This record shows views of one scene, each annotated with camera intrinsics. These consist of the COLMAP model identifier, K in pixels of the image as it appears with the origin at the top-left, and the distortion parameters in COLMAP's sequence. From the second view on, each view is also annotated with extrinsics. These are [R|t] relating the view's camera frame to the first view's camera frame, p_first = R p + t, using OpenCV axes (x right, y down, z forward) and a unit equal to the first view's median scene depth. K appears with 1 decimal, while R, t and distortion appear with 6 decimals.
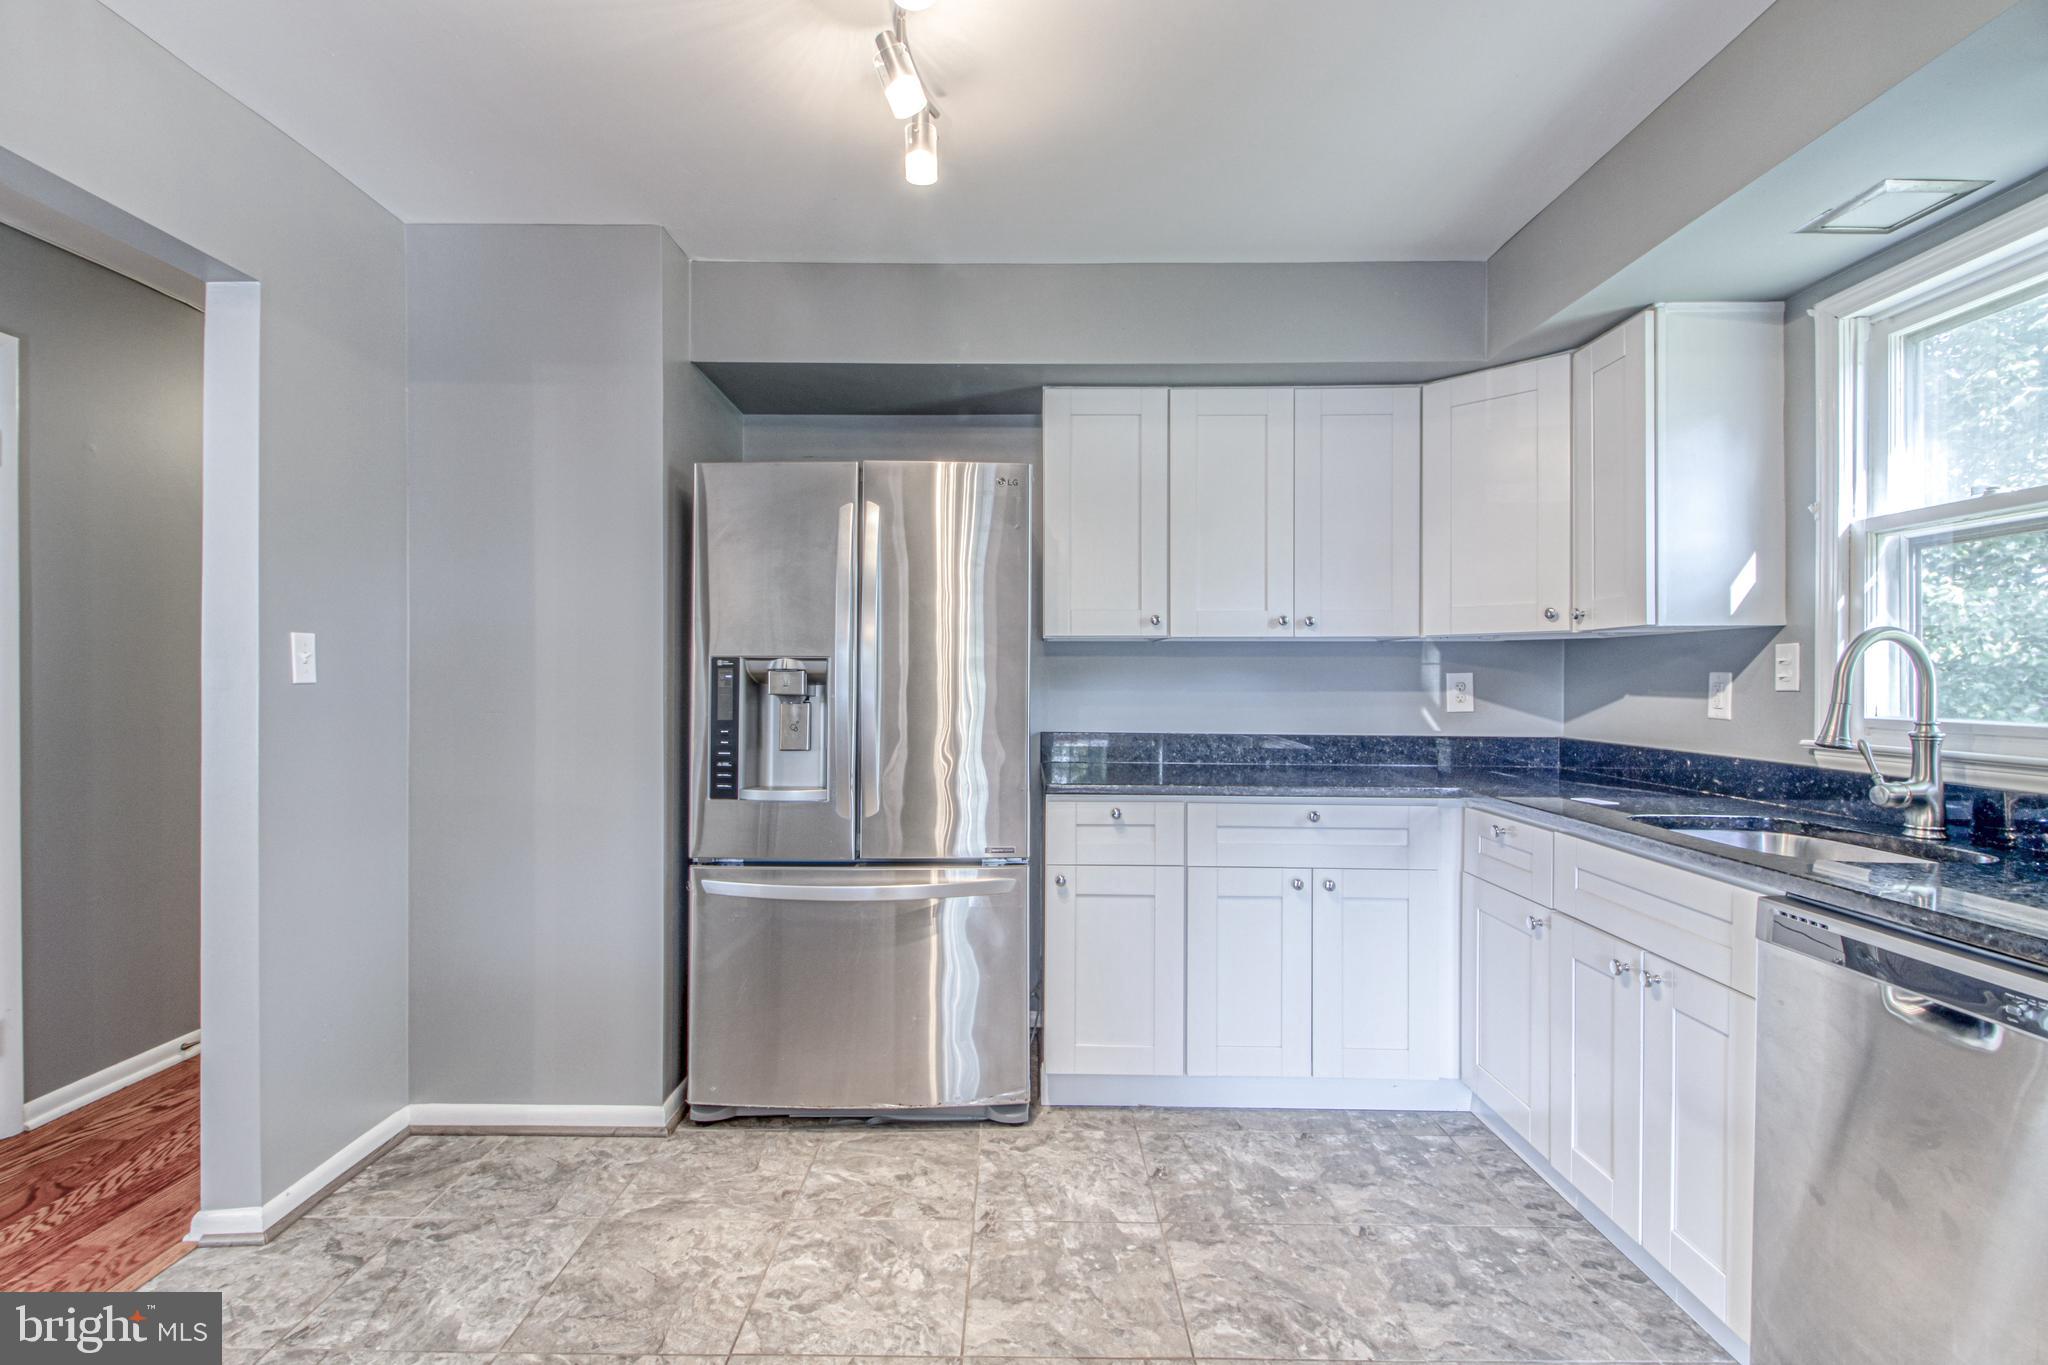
lens RADIAL K [[935.6, 0, 1004.6], [0, 935.6, 678.7], [0, 0, 1]] dist [0.020247, -0.014663]
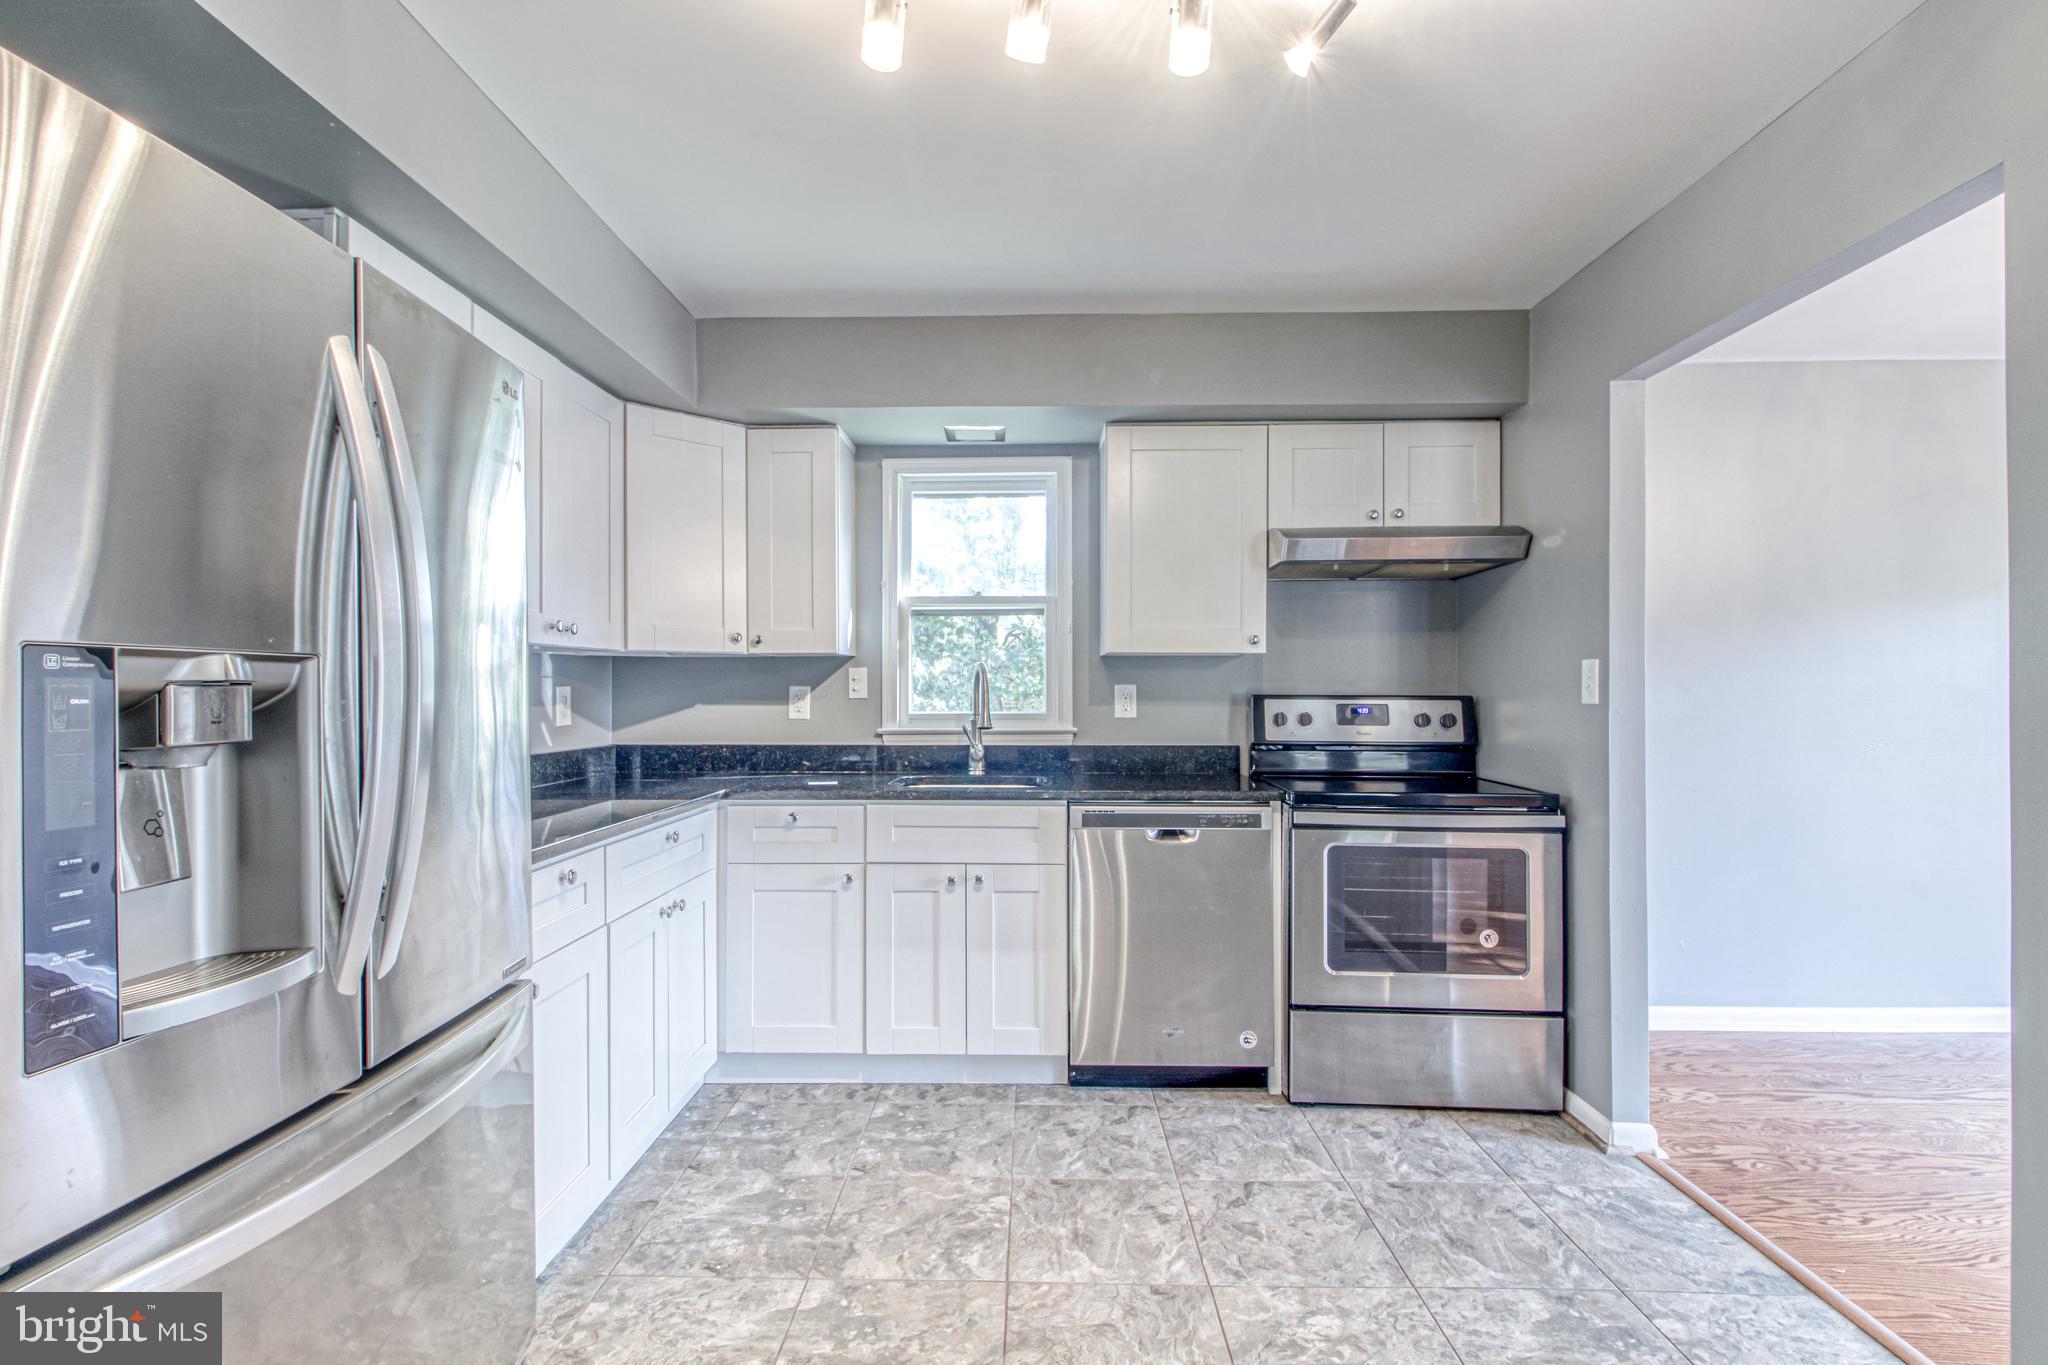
lens RADIAL K [[938.9, 0, 1019.0], [0, 938.9, 678.5], [0, 0, 1]] dist [0.021118, -0.014465]
pose [[0.007832, 0.006958, 0.999945, -0.652808], [0.004332, 0.999966, -0.006992, -0.007005], [-0.999960, 0.004386, 0.007801, 0.659345]]
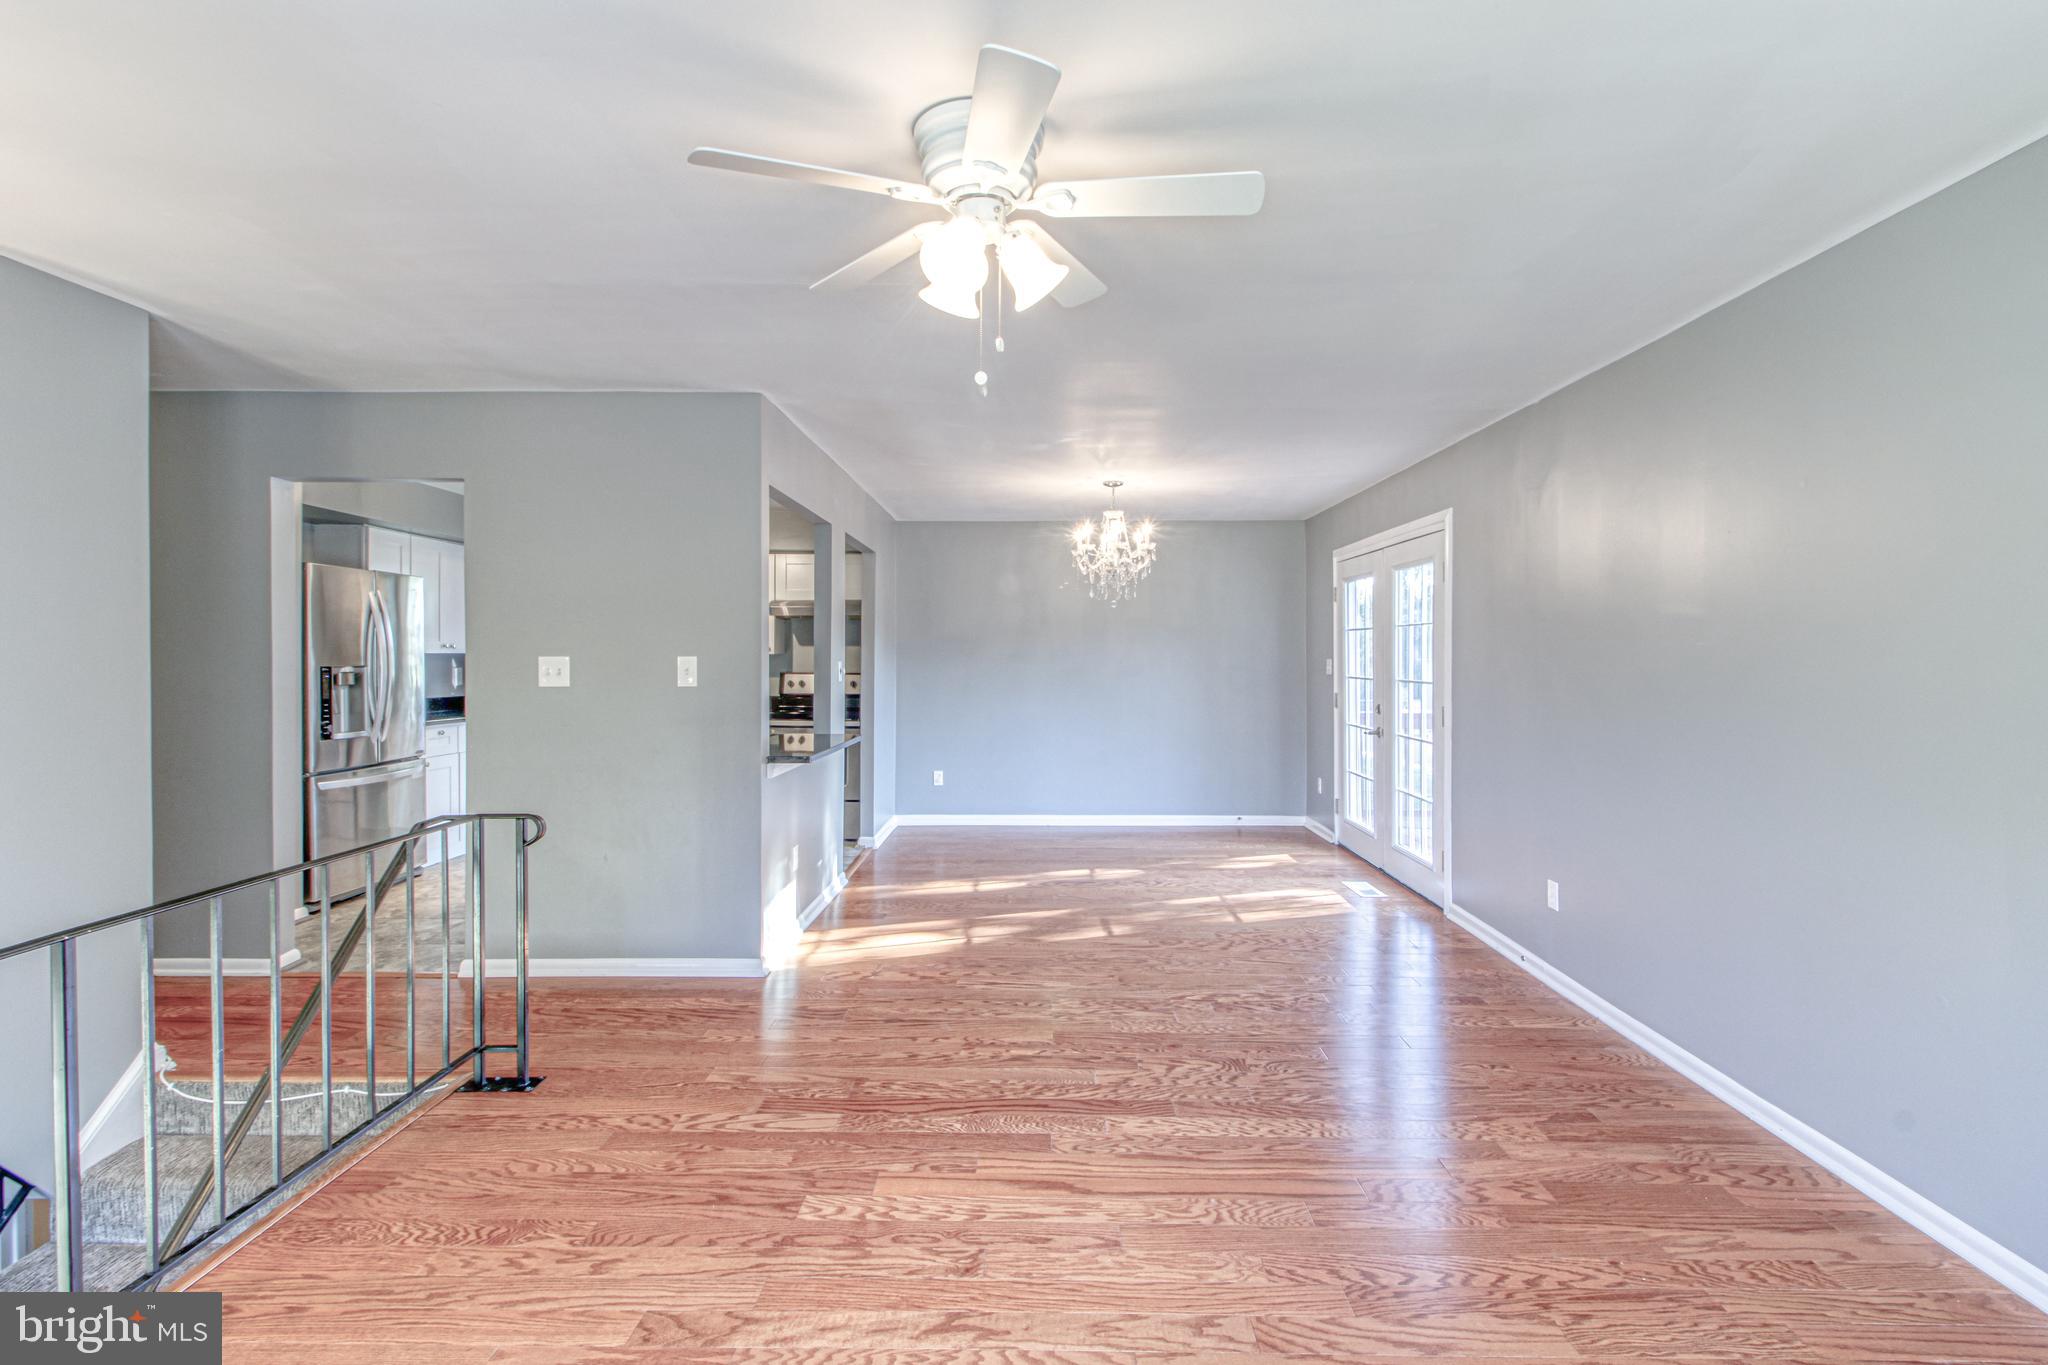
lens RADIAL K [[957.0, 0, 1036.1], [0, 957.0, 663.7], [0, 0, 1]] dist [0.025664, -0.017329]
pose [[-0.010440, -0.008885, 0.999906, -2.317644], [0.001324, 0.999960, 0.008899, -0.044299], [-0.999945, 0.001417, -0.010427, -0.433754]]
